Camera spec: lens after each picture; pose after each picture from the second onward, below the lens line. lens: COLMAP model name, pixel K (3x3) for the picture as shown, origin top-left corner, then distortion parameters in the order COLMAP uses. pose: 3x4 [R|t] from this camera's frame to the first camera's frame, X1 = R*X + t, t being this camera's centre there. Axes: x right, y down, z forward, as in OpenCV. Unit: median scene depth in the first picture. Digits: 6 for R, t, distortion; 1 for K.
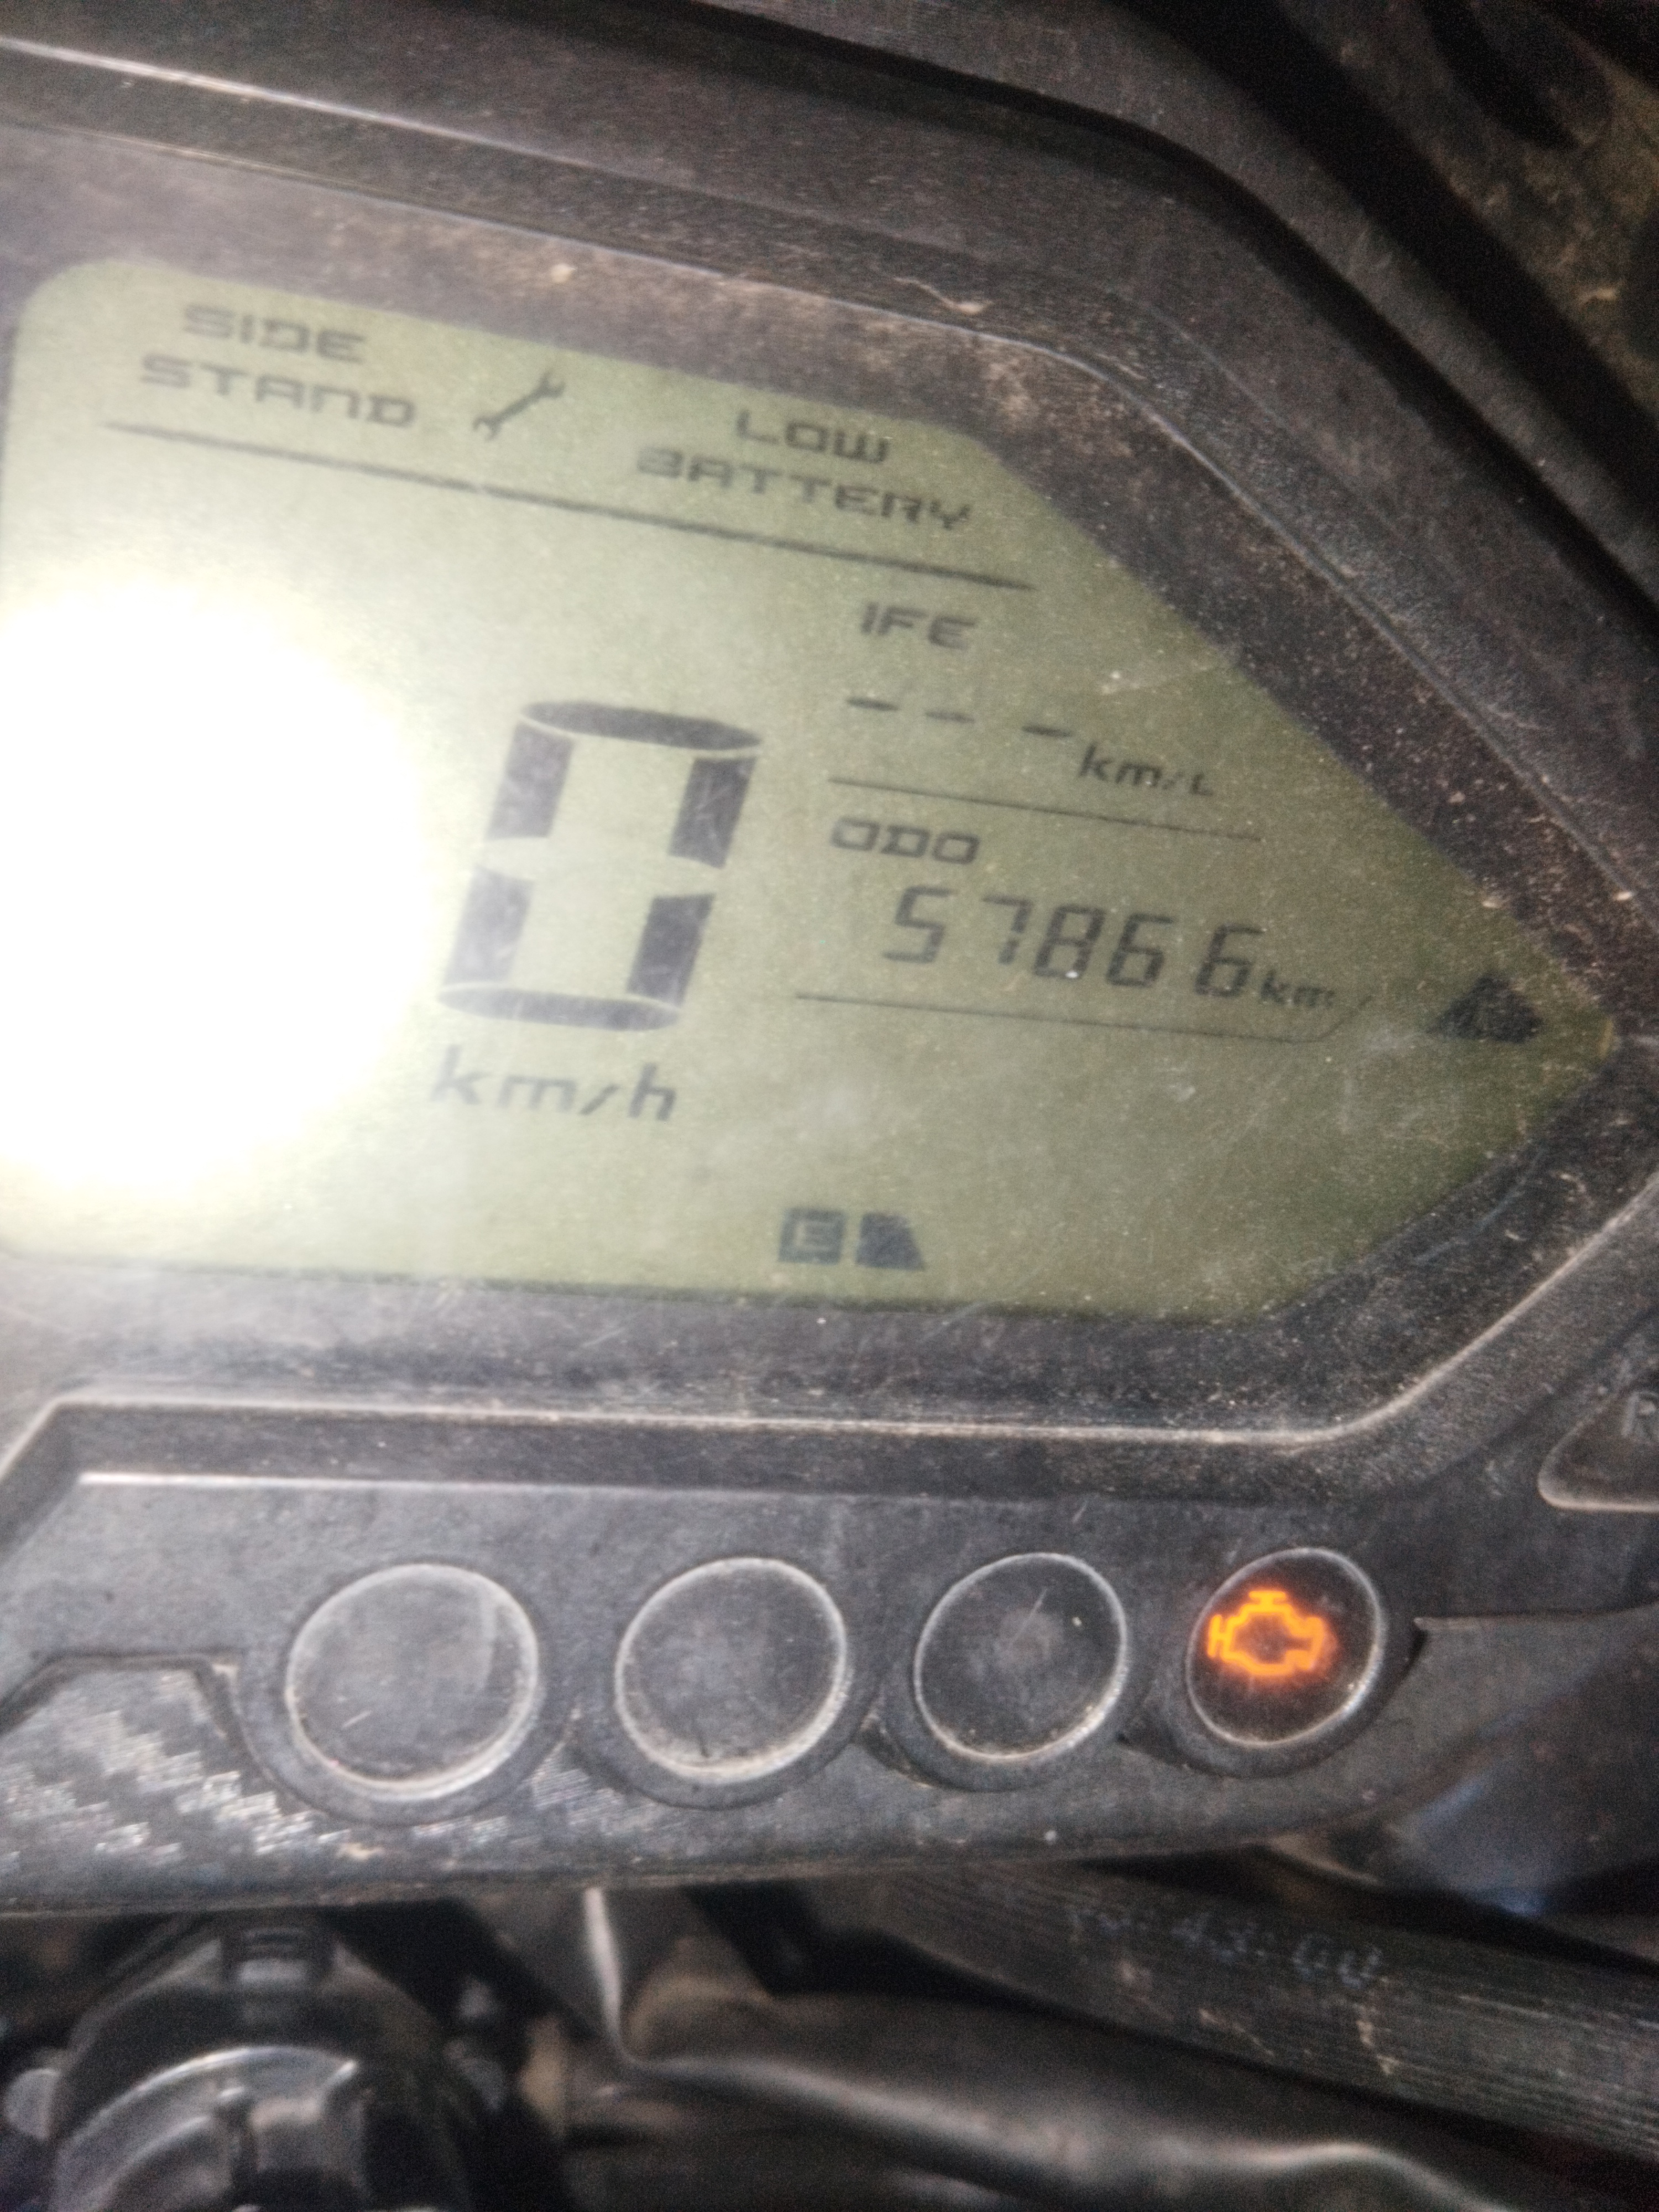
lens RADIAL K [[1953.2, 0, 826.6], [0, 1953.2, 1108.8], [0, 0, 1]] dist [0.044315, -0.159987]
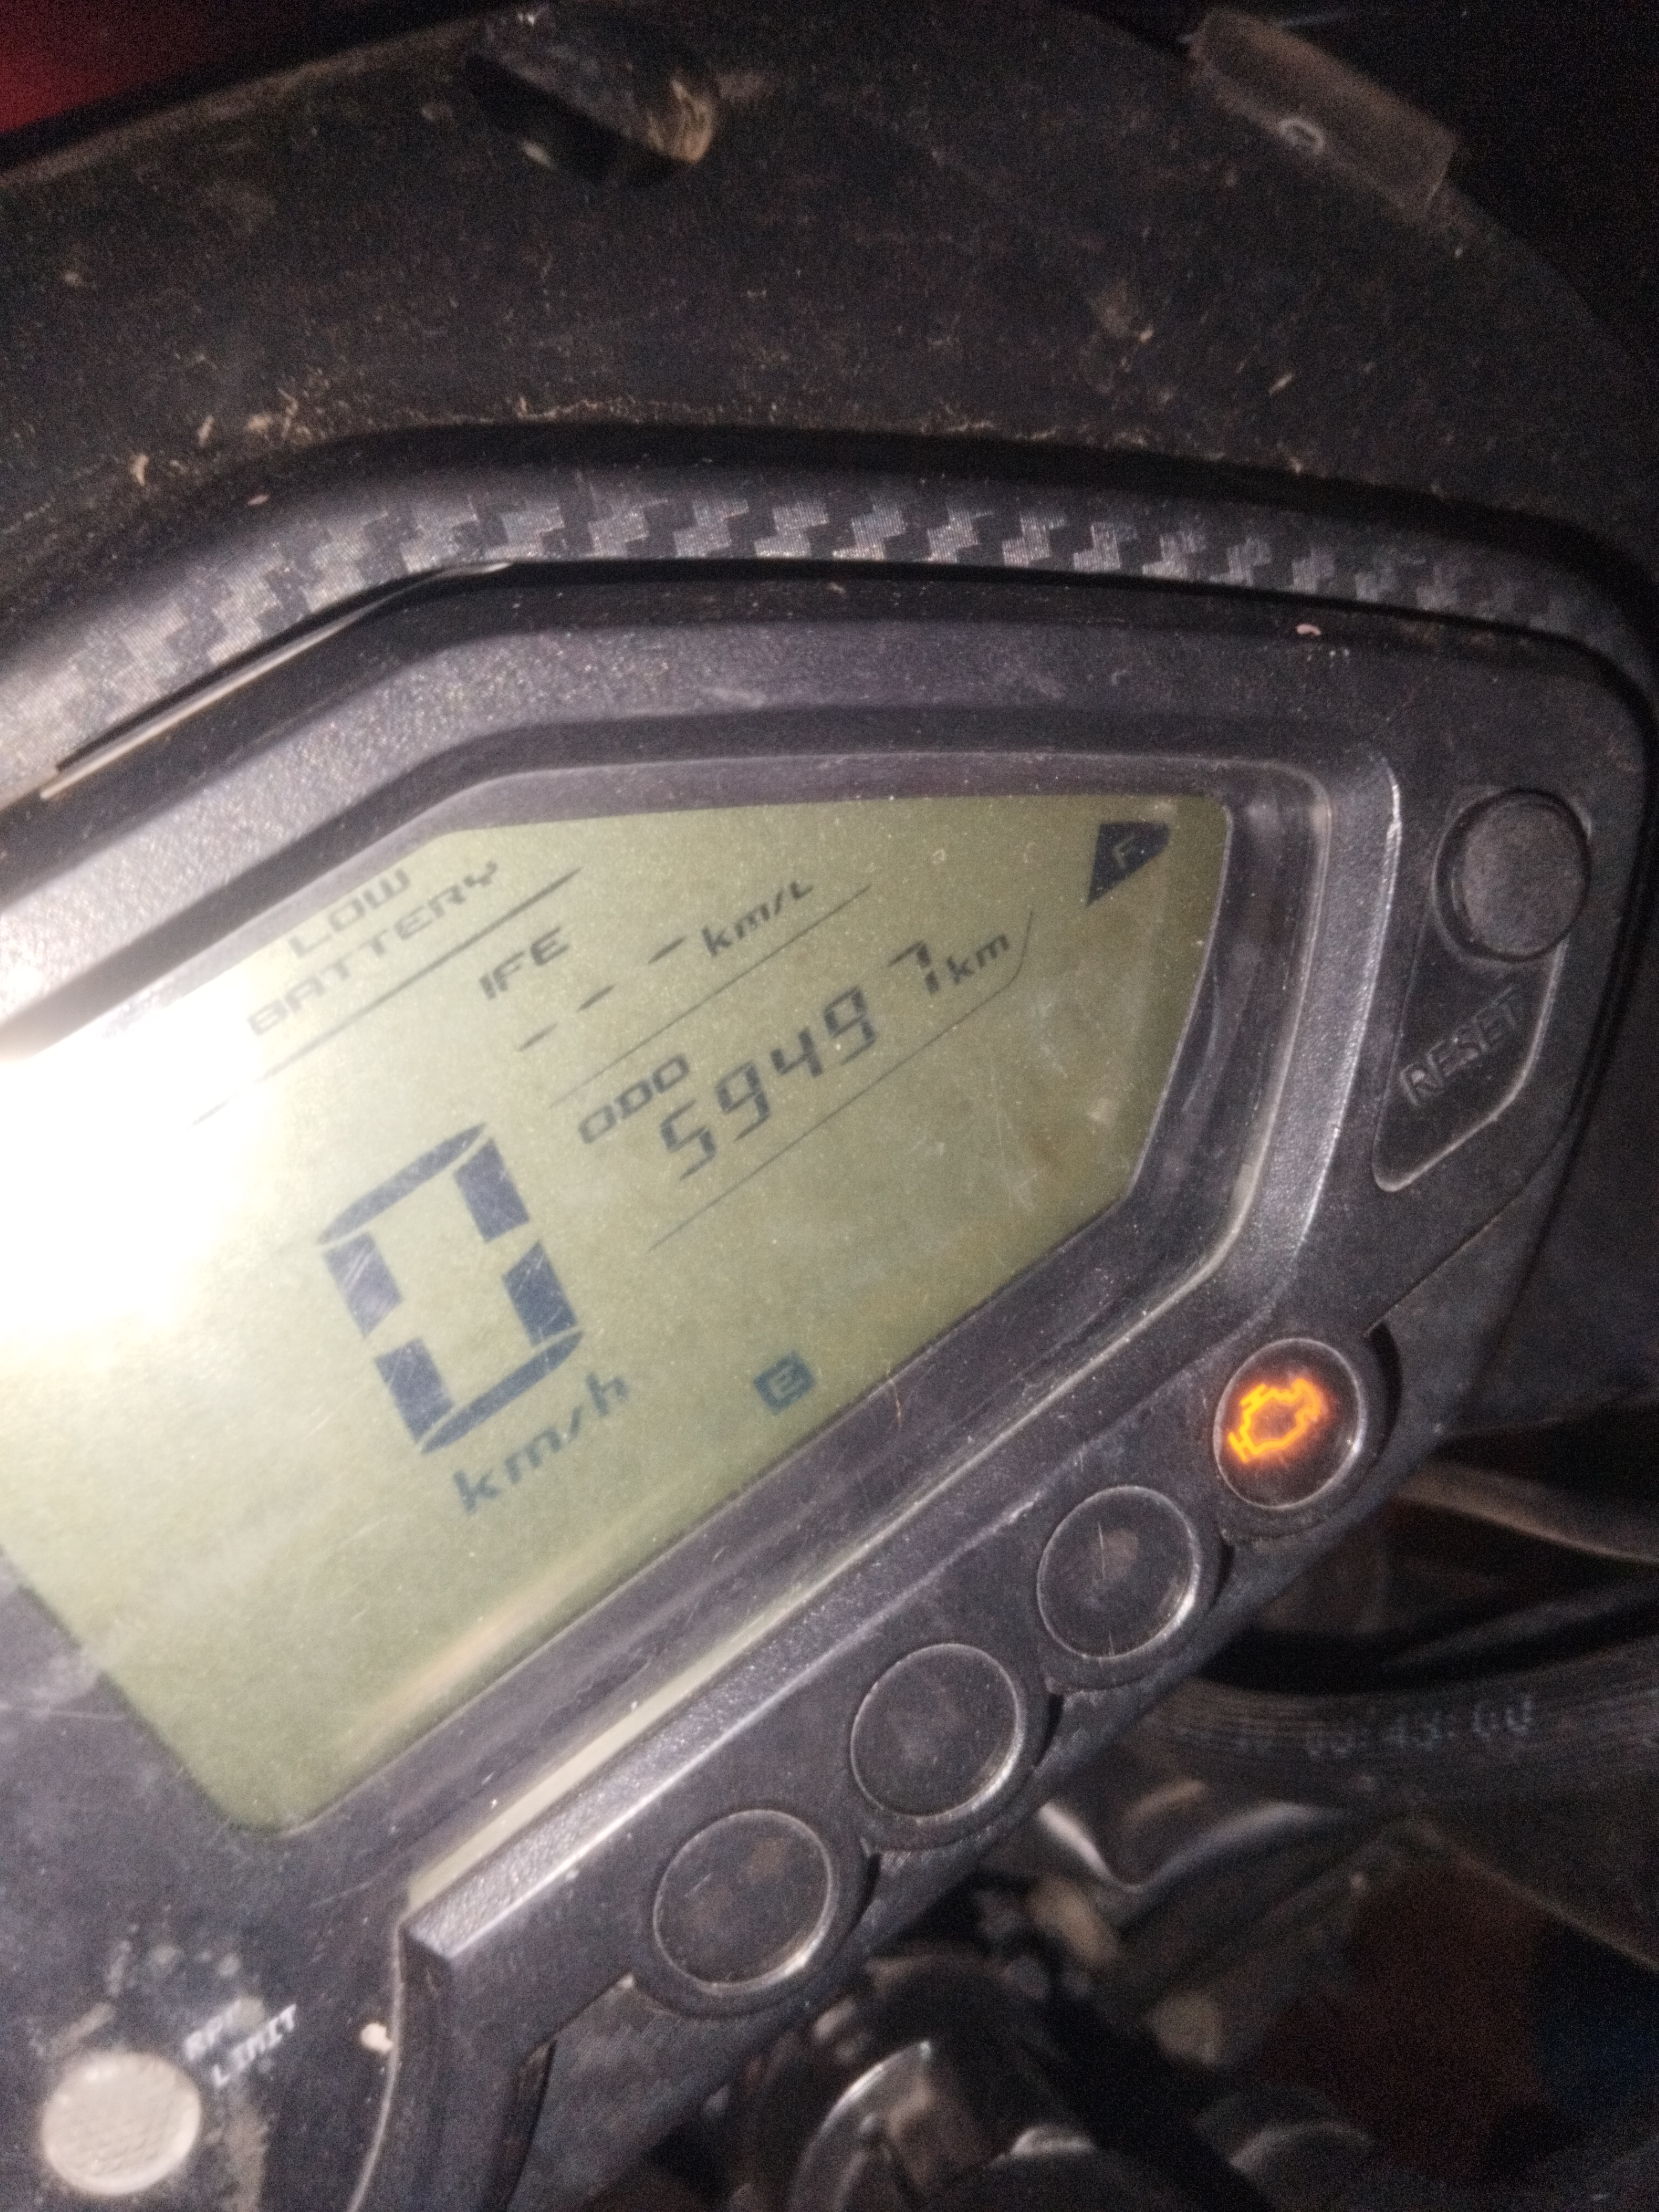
lens RADIAL K [[1925.0, 0, 832.2], [0, 1925.0, 1115.5], [0, 0, 1]] dist [0.043906, -0.152035]
pose [[0.779034, -0.620750, -0.088181, 0.237238], [0.626909, 0.769048, 0.124705, -0.204211], [-0.009596, -0.152431, 0.988268, -0.165981]]
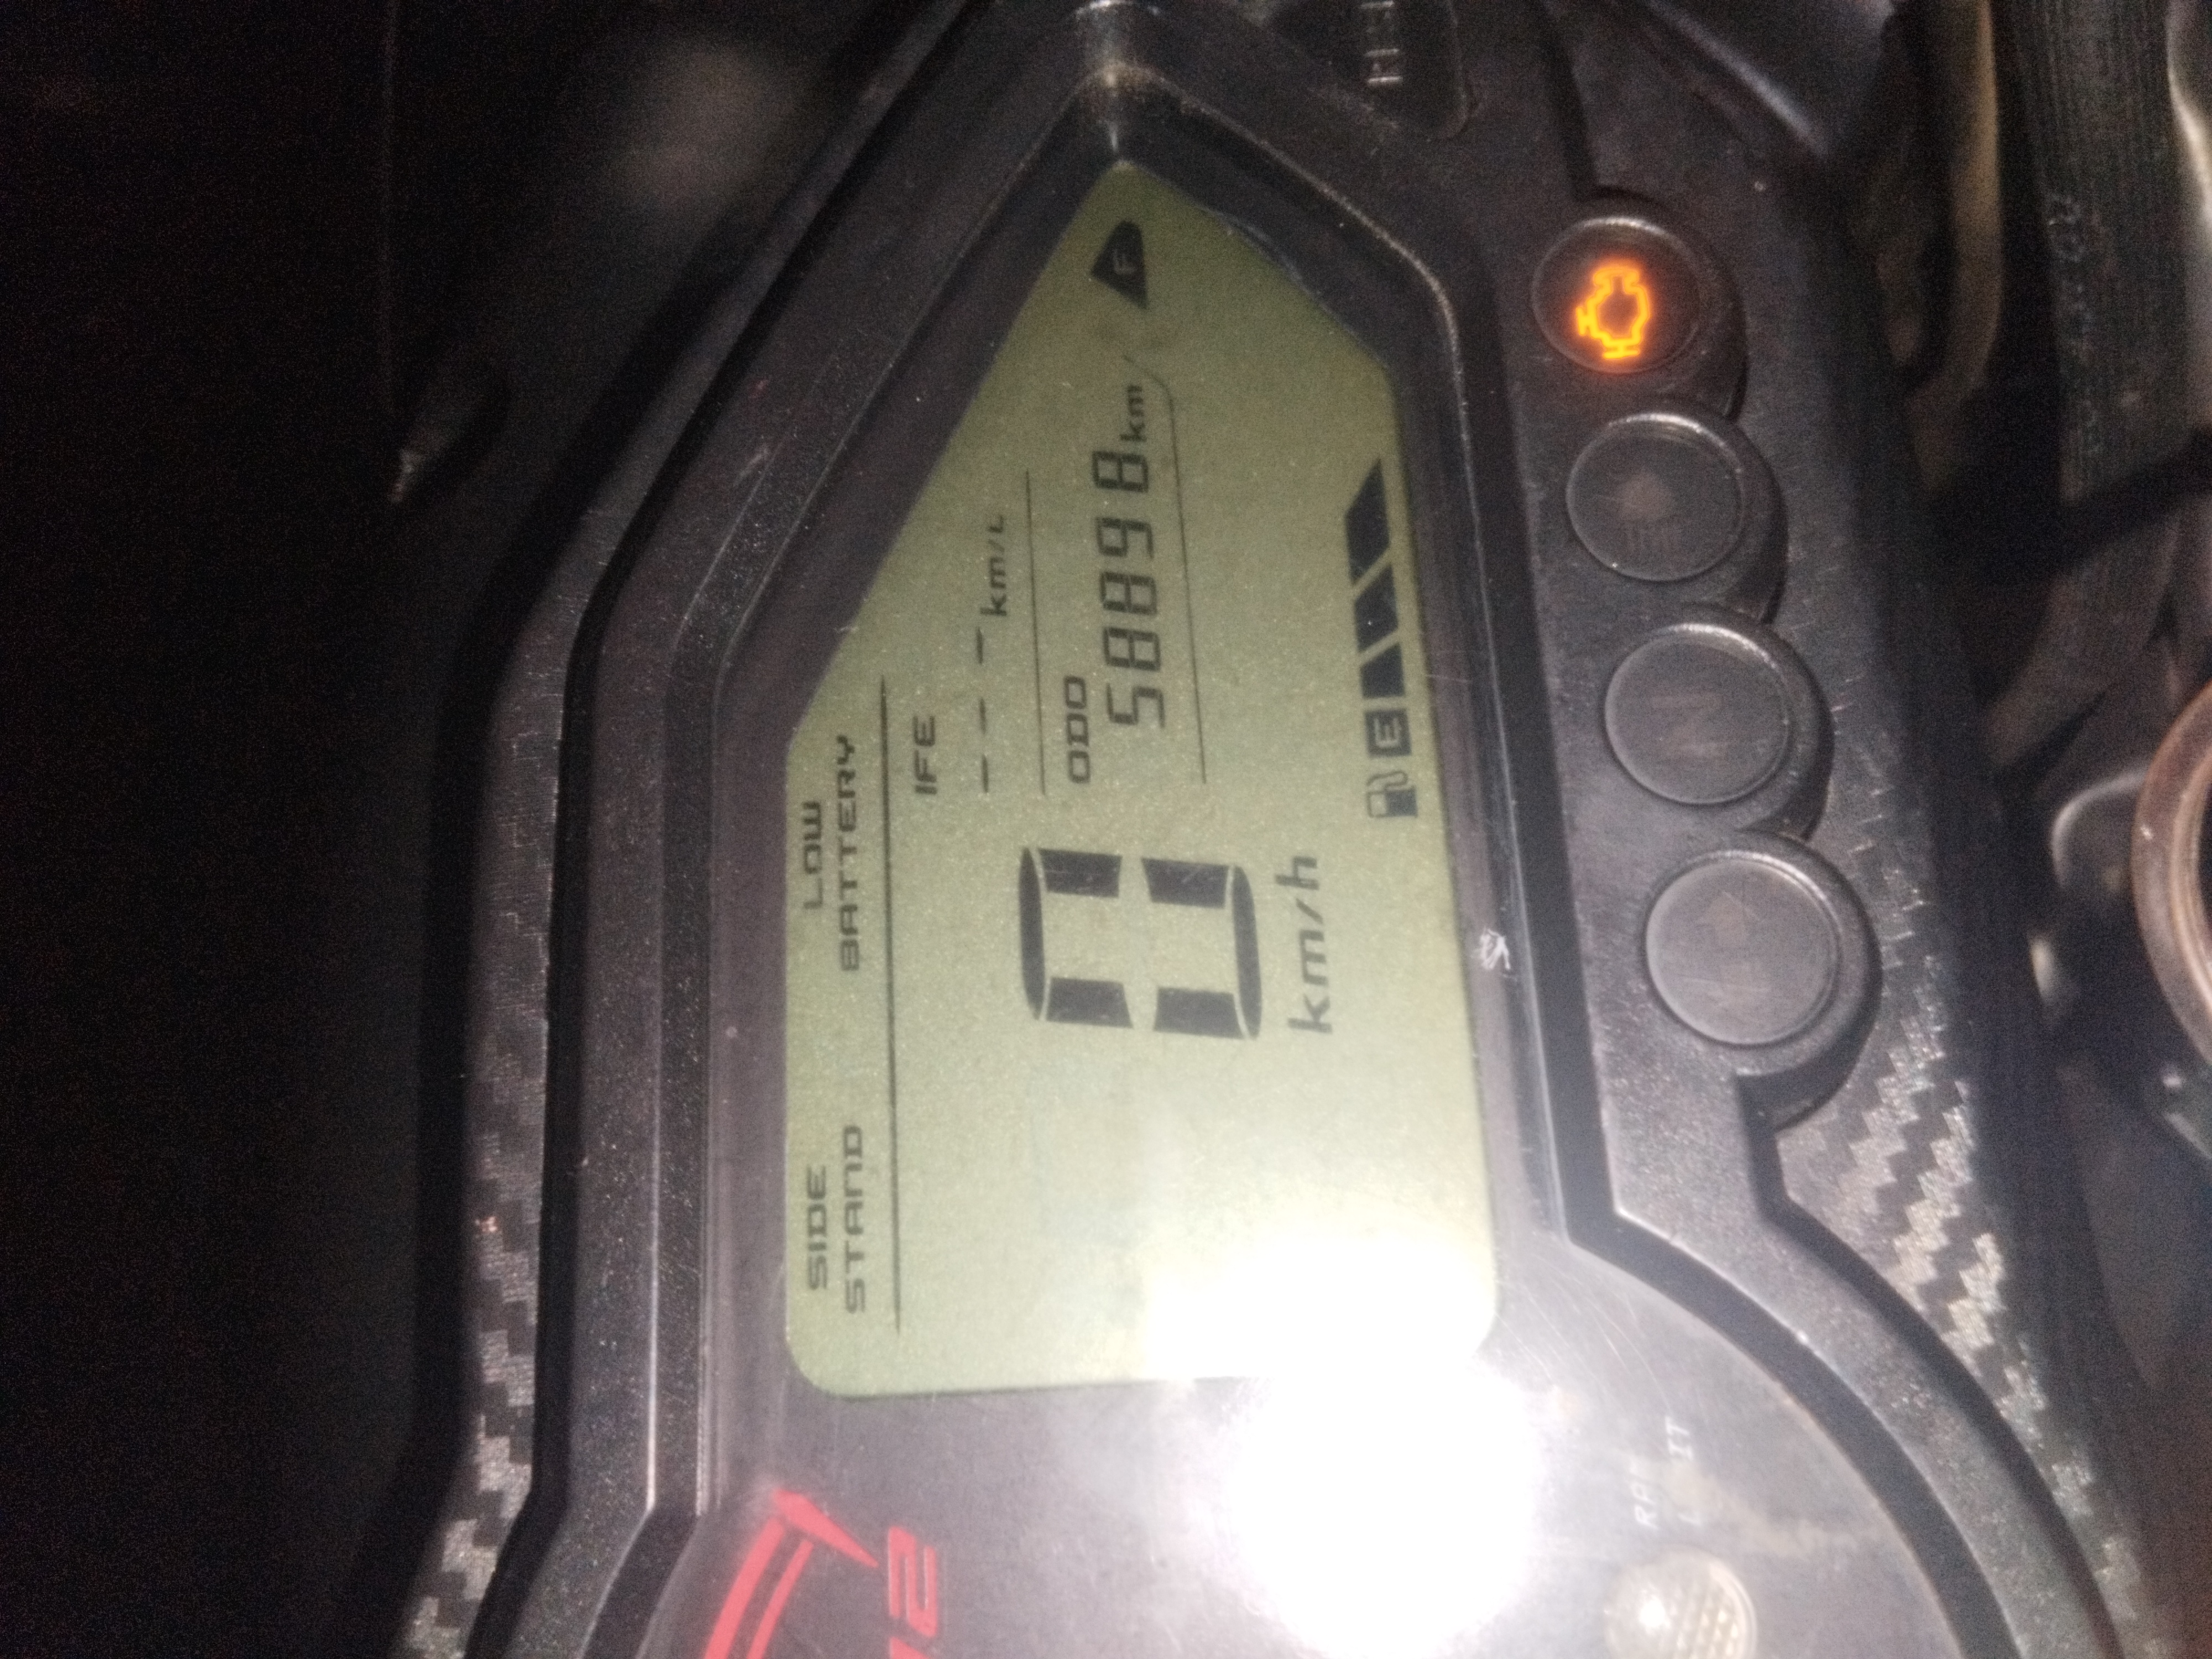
lens RADIAL K [[1925.0, 0, 1101.9], [0, 1925.0, 844.6], [0, 0, 1]] dist [0.043906, -0.152035]
pose [[-0.209259, -0.977768, 0.013440, -0.059797], [0.953933, -0.207142, -0.217037, 0.154998], [0.214996, -0.032596, 0.976071, -0.303367]]
